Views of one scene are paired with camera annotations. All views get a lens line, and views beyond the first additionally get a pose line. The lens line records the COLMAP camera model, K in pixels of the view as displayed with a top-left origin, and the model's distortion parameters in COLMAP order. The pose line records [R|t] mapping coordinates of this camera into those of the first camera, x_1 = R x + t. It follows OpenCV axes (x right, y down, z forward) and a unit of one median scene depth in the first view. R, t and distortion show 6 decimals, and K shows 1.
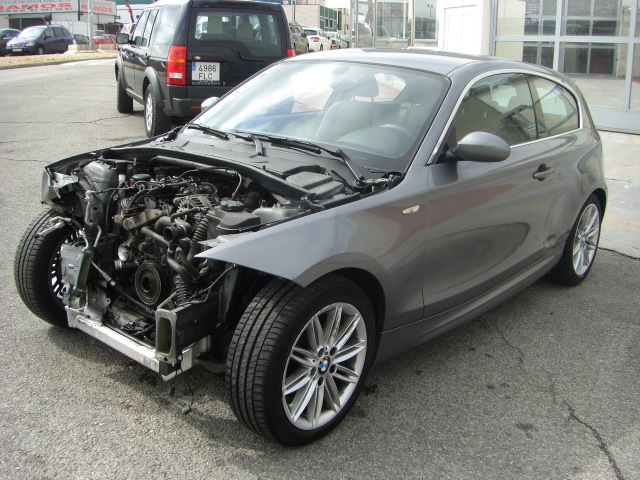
lens RADIAL K [[717.5, 0, 320.0], [0, 717.5, 240.0], [0, 0, 1]] dist [-0.177412, 0.175439]
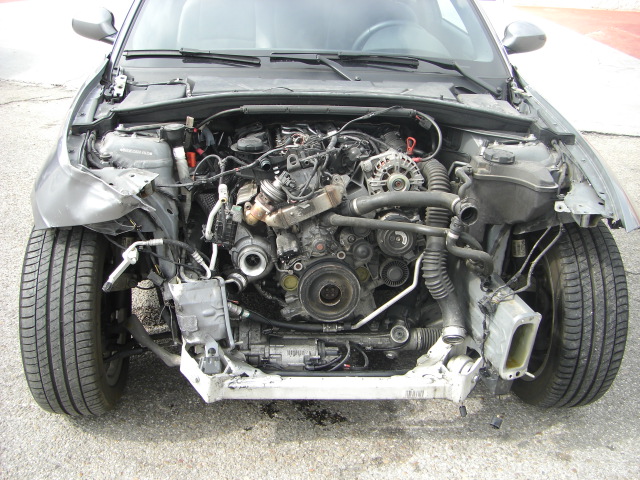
lens RADIAL K [[717.5, 0, 320.0], [0, 717.5, 240.0], [0, 0, 1]] dist [-0.177412, 0.175439]
pose [[0.720646, -0.302004, 0.624069, -0.666286], [0.181628, 0.950939, 0.250450, -0.163668], [-0.669089, -0.067137, 0.740143, 0.493443]]
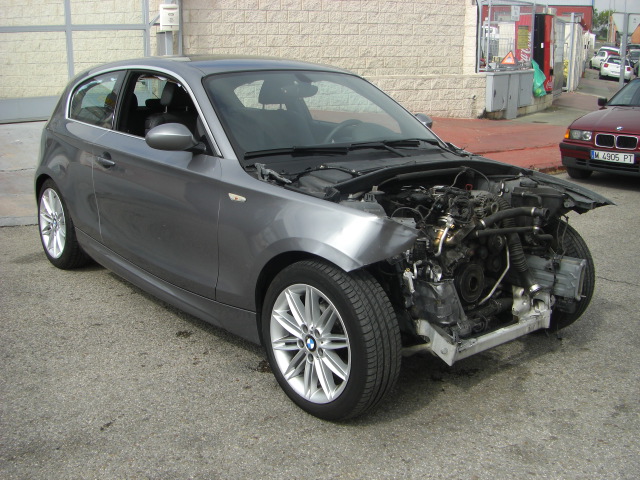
lens RADIAL K [[717.5, 0, 320.0], [0, 717.5, 240.0], [0, 0, 1]] dist [-0.177412, 0.175439]
pose [[0.163496, -0.283272, 0.945000, -1.289744], [0.249035, 0.938719, 0.238303, -0.318174], [-0.954594, 0.196377, 0.224022, 0.963023]]
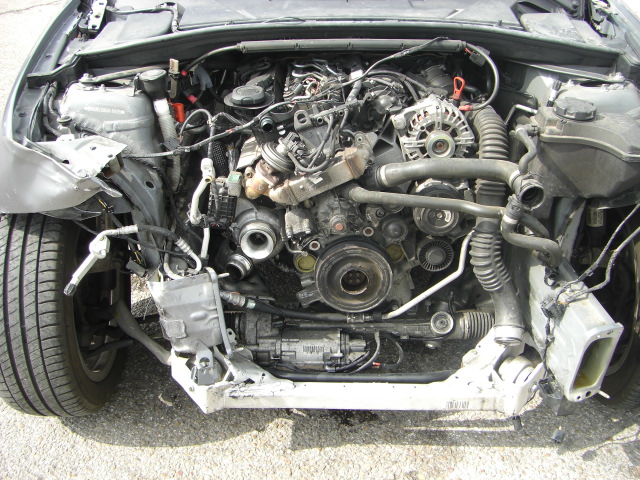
lens RADIAL K [[717.5, 0, 320.0], [0, 717.5, 240.0], [0, 0, 1]] dist [-0.177412, 0.175439]
pose [[0.764990, -0.399892, 0.504854, -0.530781], [0.216247, 0.897860, 0.383517, -0.186226], [-0.606653, -0.184213, 0.773329, 0.588153]]
